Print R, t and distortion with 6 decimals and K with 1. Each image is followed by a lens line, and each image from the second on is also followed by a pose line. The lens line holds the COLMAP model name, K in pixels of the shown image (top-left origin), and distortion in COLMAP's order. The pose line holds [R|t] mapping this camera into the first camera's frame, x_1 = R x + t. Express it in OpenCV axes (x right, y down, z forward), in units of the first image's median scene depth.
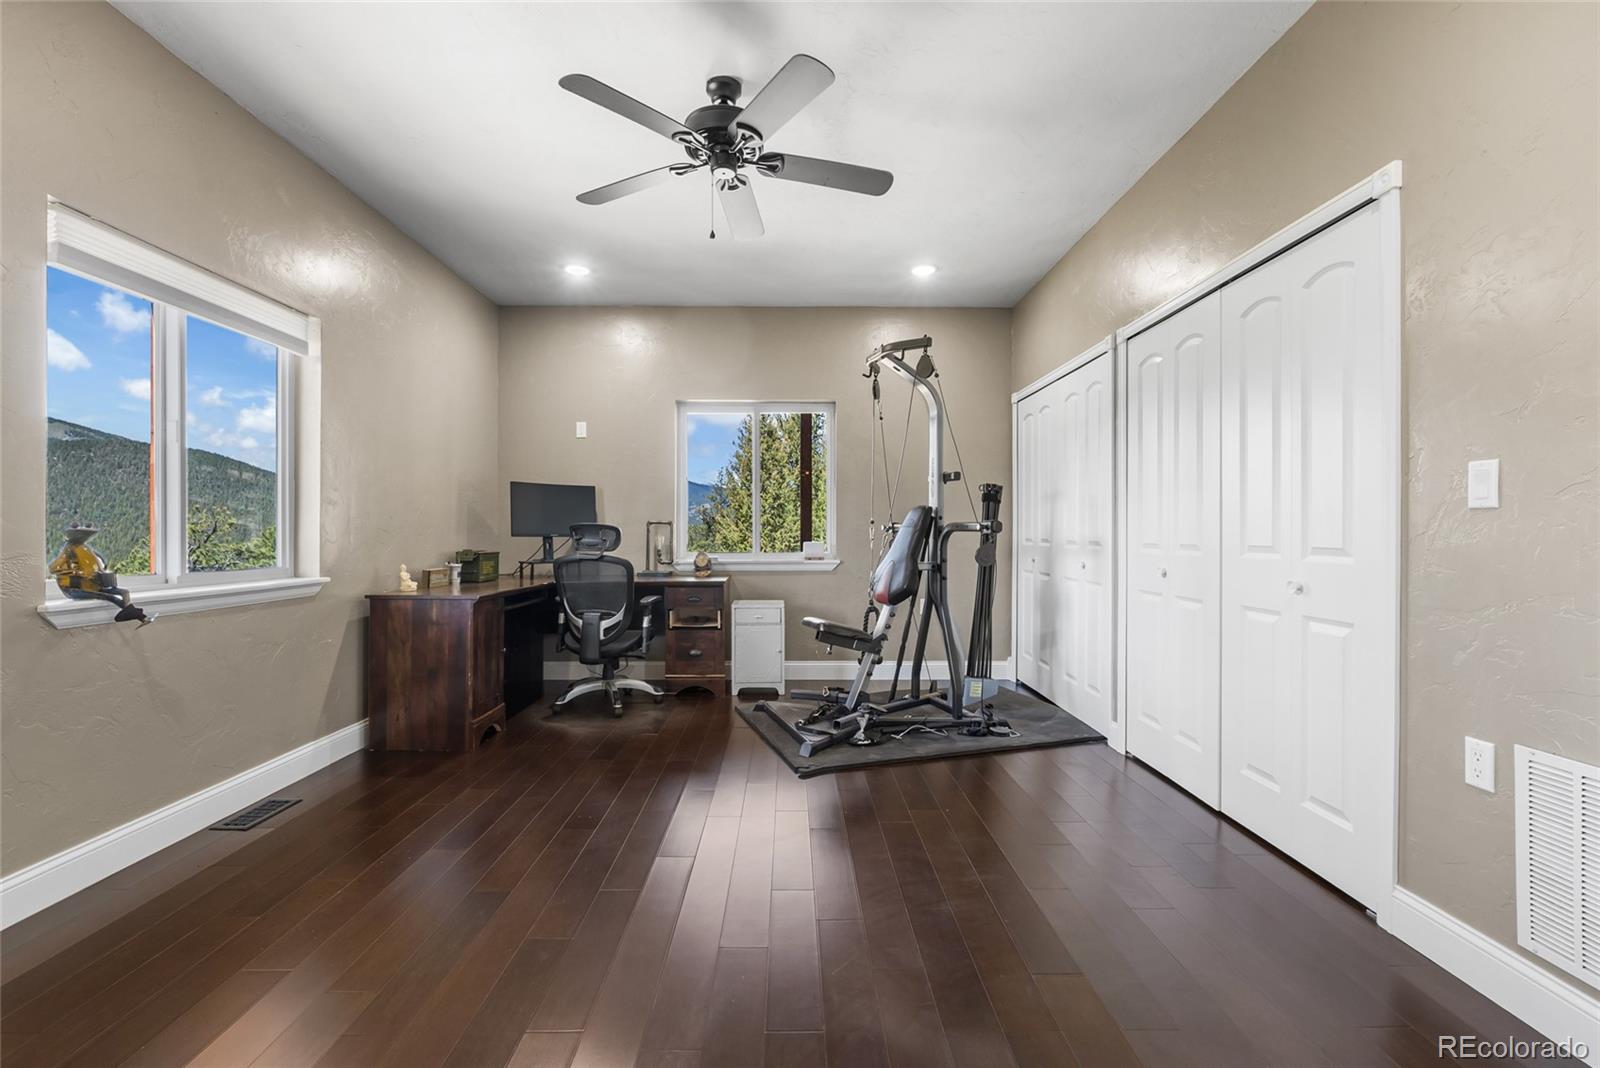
lens RADIAL K [[707.6, 0, 801.5], [0, 707.6, 536.2], [0, 0, 1]] dist [-0.005925, 0.000649]
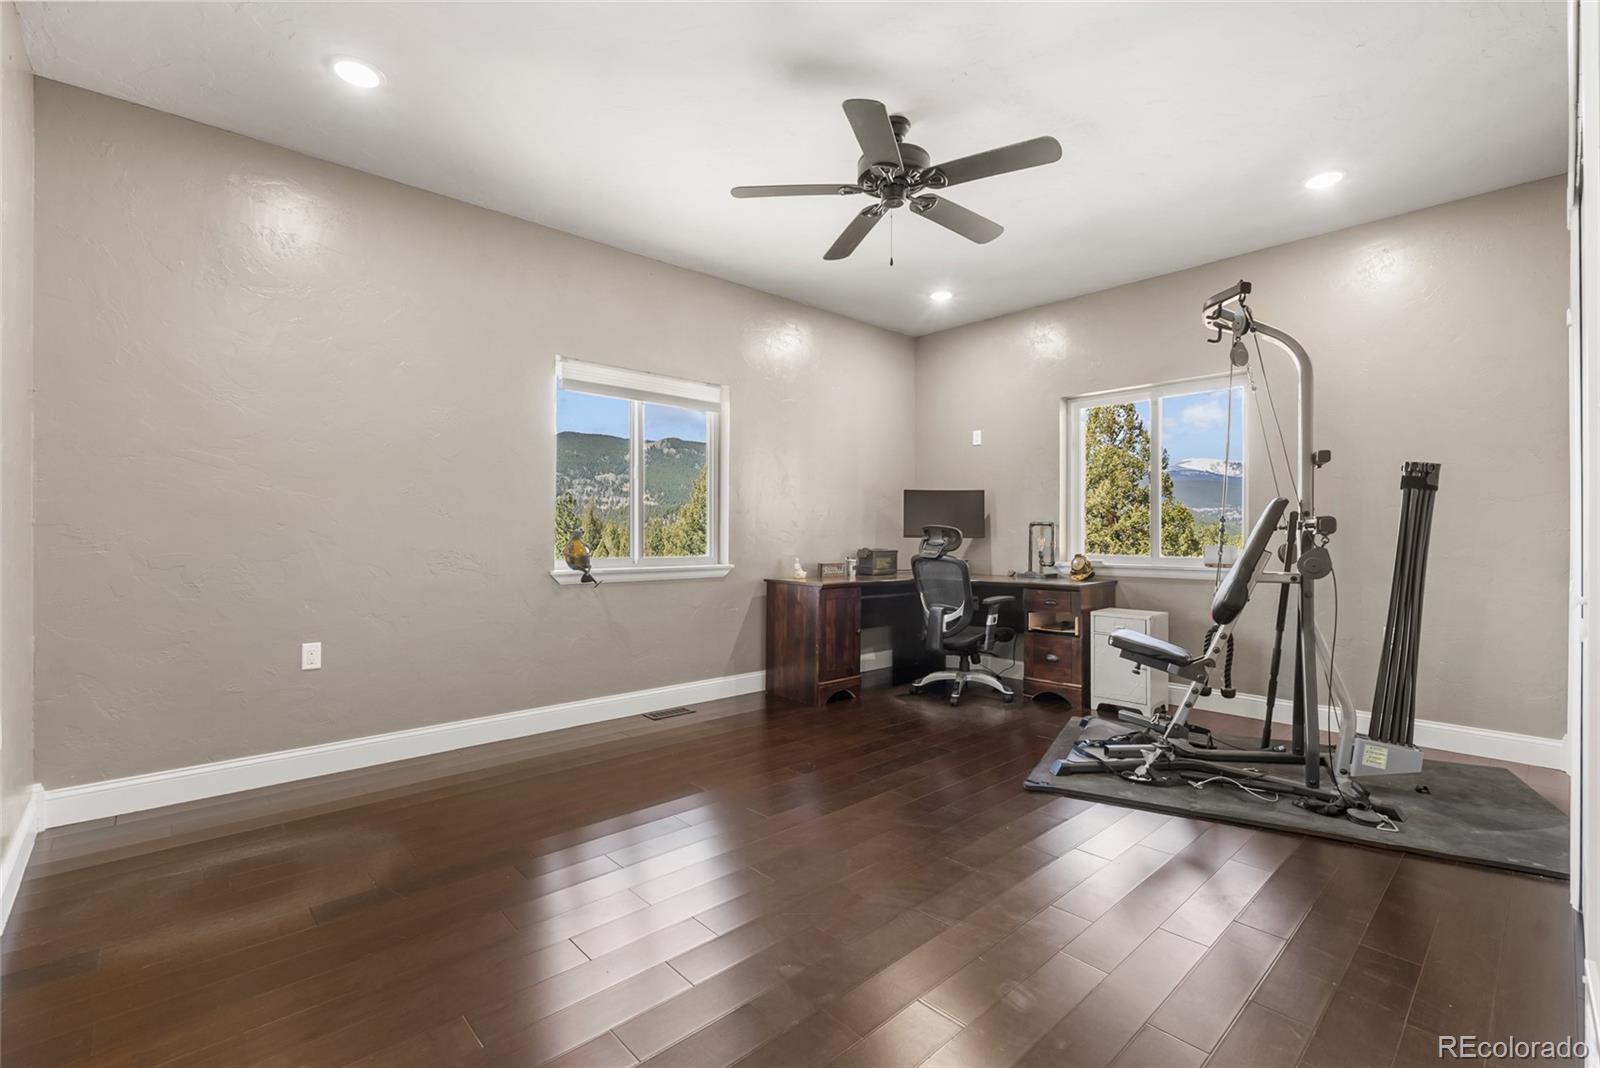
lens RADIAL K [[713.7, 0, 800.0], [0, 713.7, 534.0], [0, 0, 1]] dist [-0.012342, -0.000216]
pose [[0.666701, 0.000090, -0.745326, 0.410700], [-0.004841, 0.999979, -0.004209, 0.001060], [0.745310, 0.006414, 0.666687, 0.107737]]
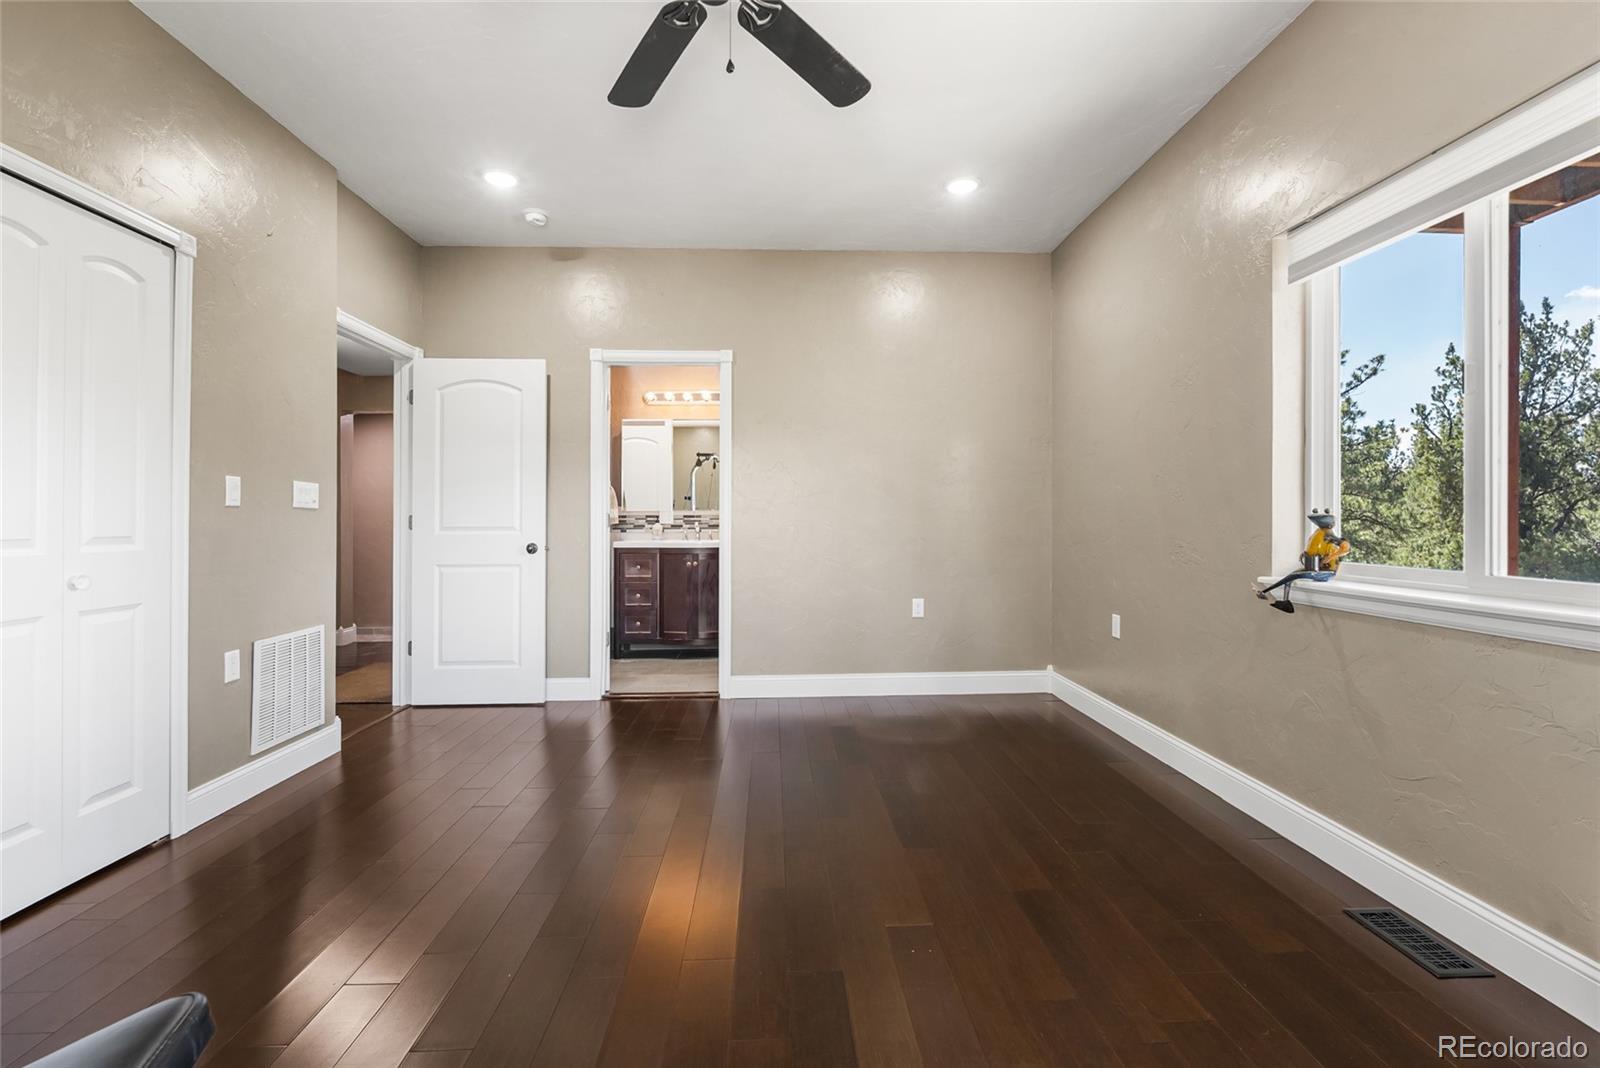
lens RADIAL K [[723.6, 0, 811.0], [0, 723.6, 510.5], [0, 0, 1]] dist [-0.005180, -0.000065]
pose [[-0.999416, 0.003516, -0.033995, -0.126359], [0.003710, 0.999977, -0.005636, -0.006763], [0.033974, -0.005759, -0.999406, 1.142060]]
